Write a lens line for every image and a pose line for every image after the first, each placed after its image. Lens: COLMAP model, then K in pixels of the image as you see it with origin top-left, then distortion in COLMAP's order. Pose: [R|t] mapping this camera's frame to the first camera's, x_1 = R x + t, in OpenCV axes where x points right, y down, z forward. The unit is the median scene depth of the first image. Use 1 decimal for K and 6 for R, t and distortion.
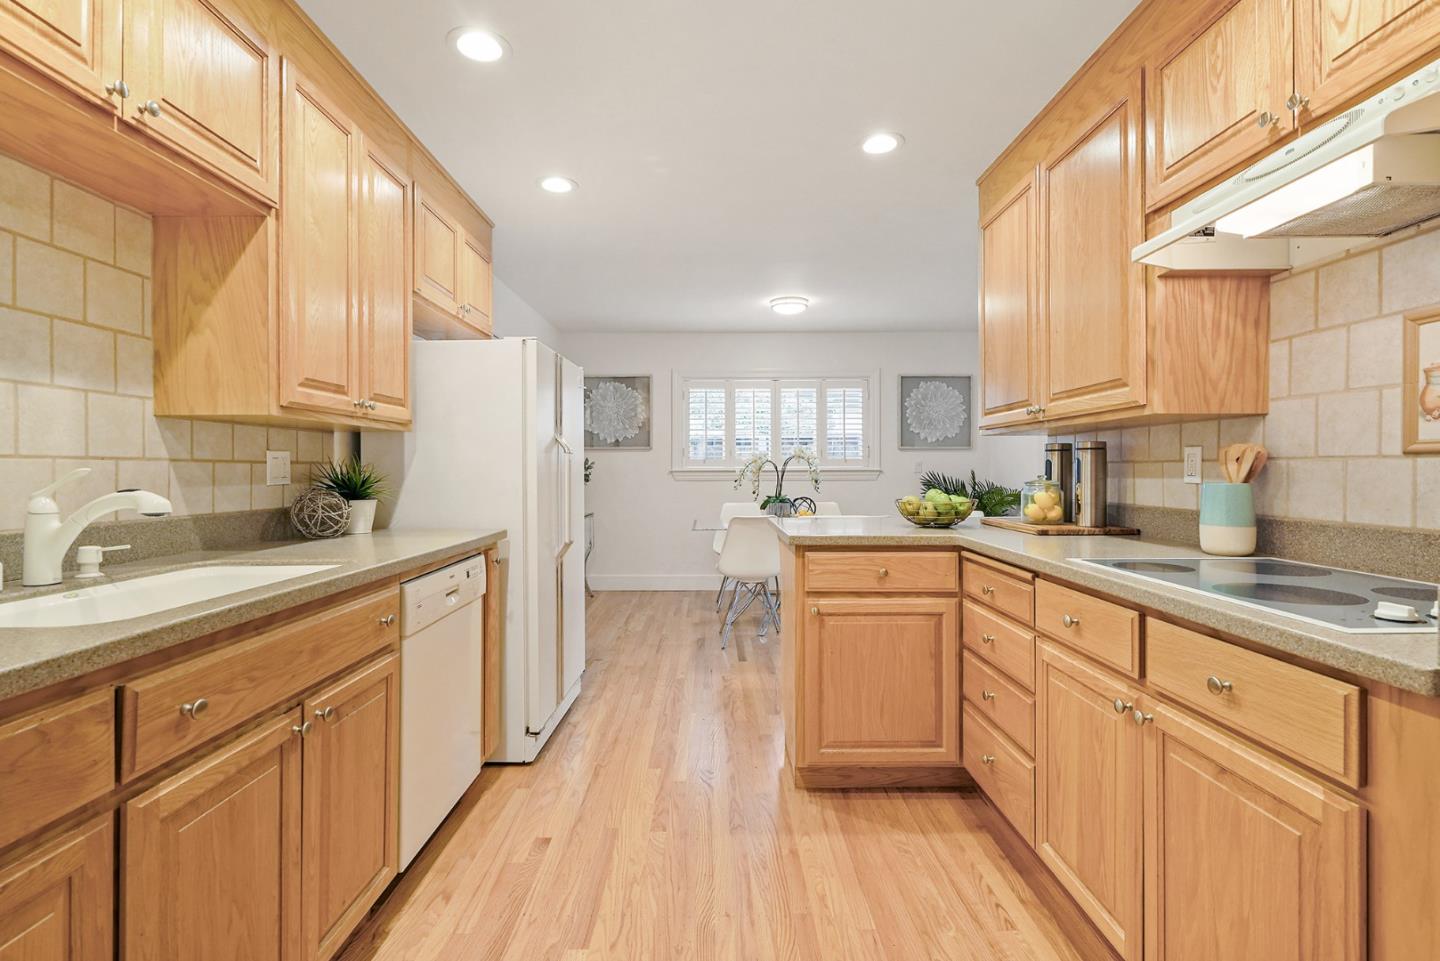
lens RADIAL K [[669.1, 0, 743.5], [0, 669.1, 461.4], [0, 0, 1]] dist [-0.019390, 0.001150]
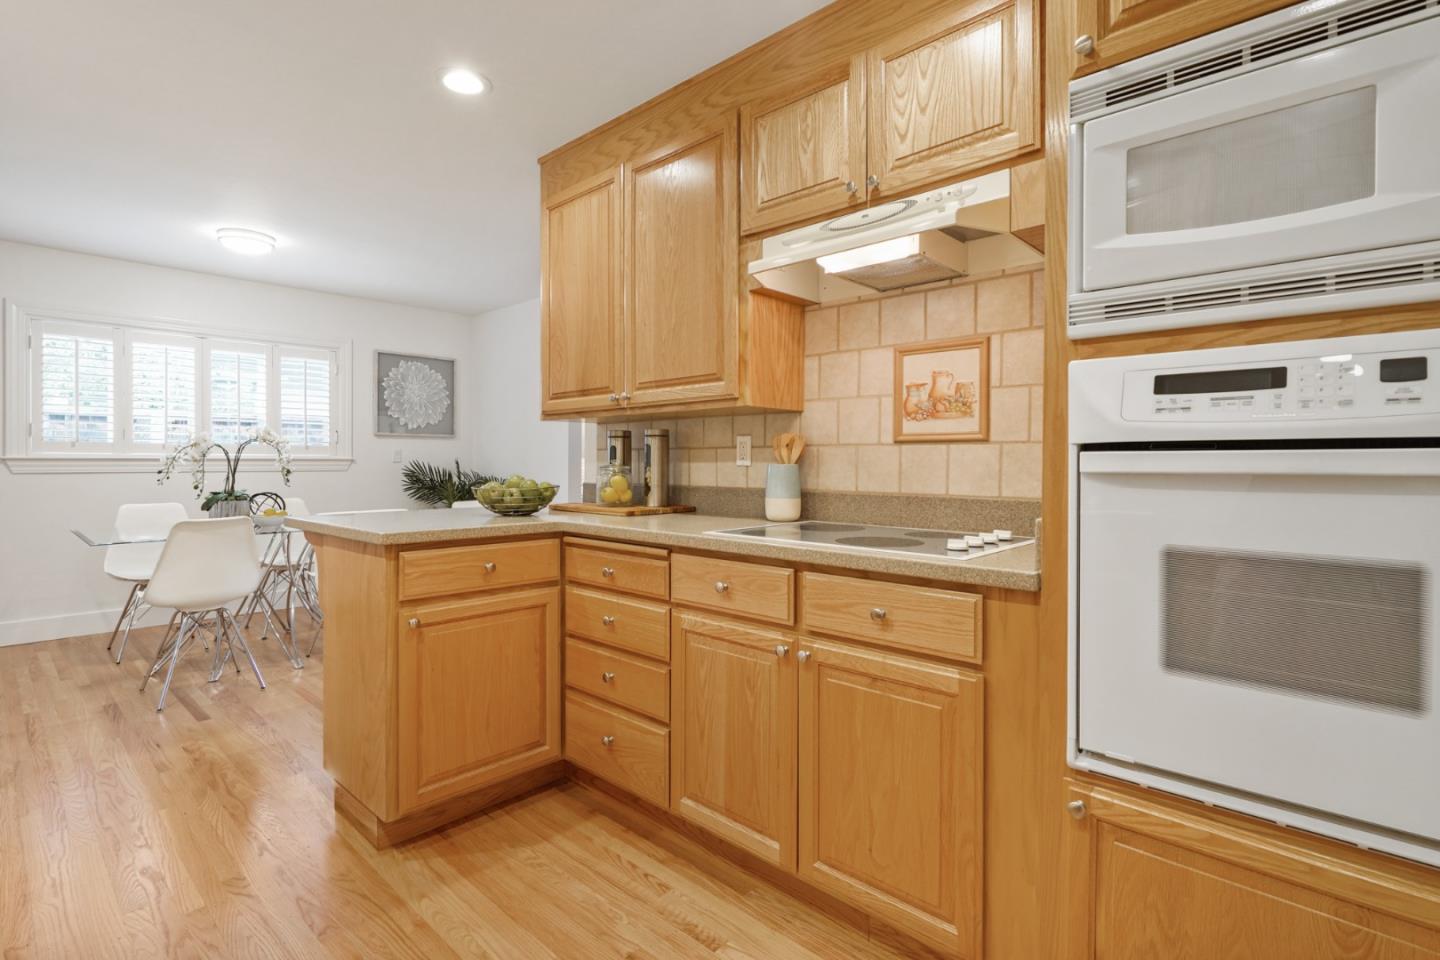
lens RADIAL K [[669.1, 0, 743.5], [0, 669.1, 460.9], [0, 0, 1]] dist [-0.019390, 0.001150]
pose [[0.680824, 0.002900, 0.732441, -0.256191], [-0.009696, 0.999940, 0.005055, 0.020189], [-0.732383, -0.010543, 0.680812, 0.183989]]
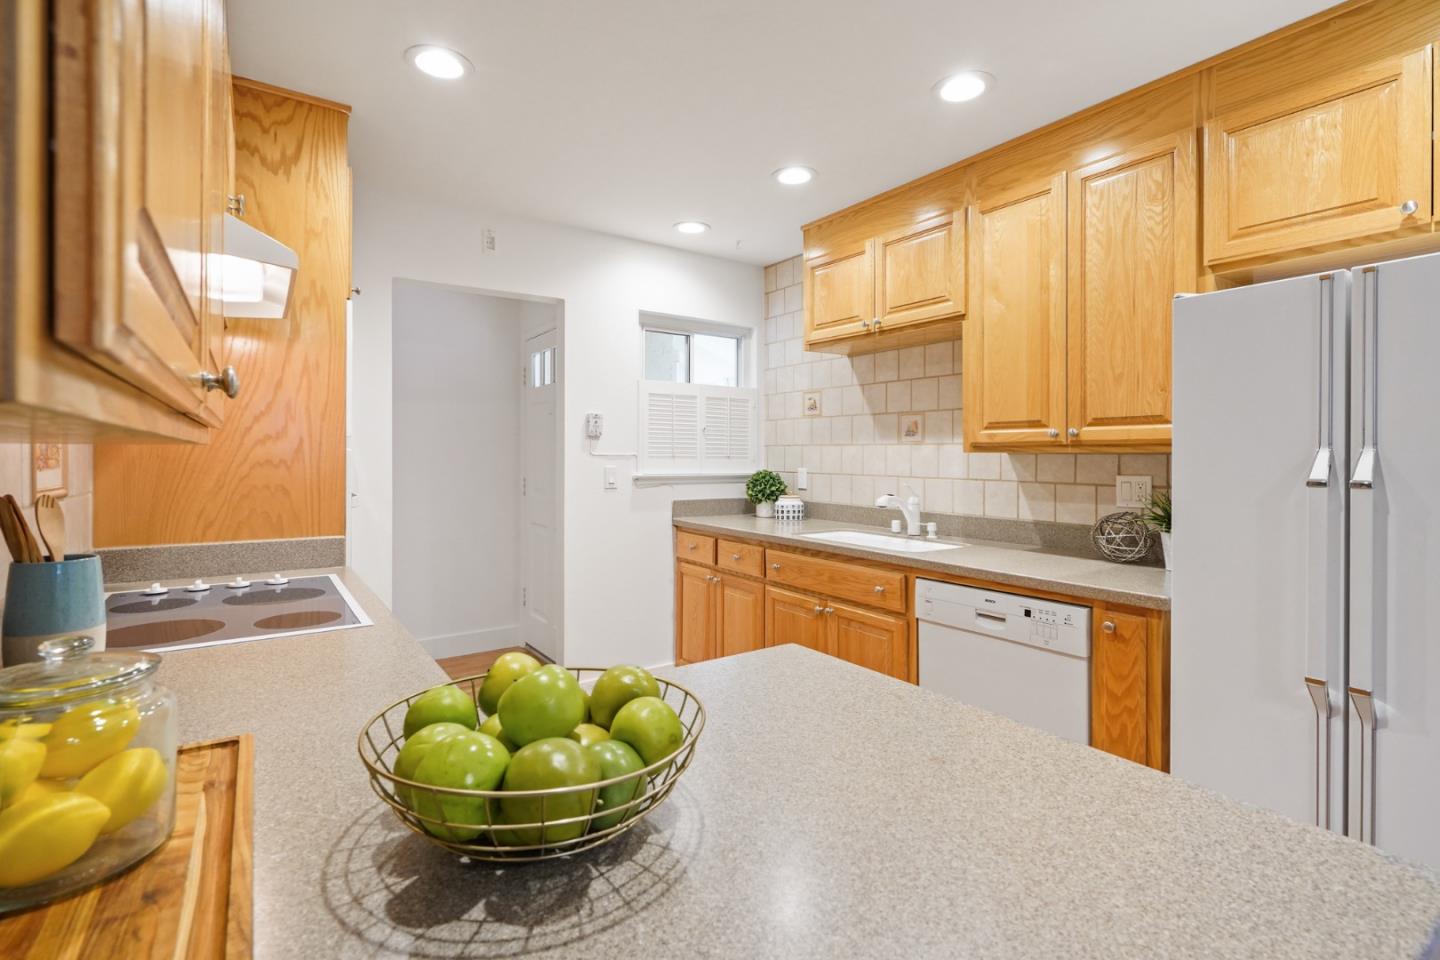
lens RADIAL K [[669.1, 0, 743.5], [0, 669.1, 460.9], [0, 0, 1]] dist [-0.019390, 0.001150]
pose [[-0.830379, 0.004219, -0.557183, 0.482957], [0.004718, 0.999989, 0.000542, -0.049669], [0.557179, -0.002179, -0.830389, 1.766470]]
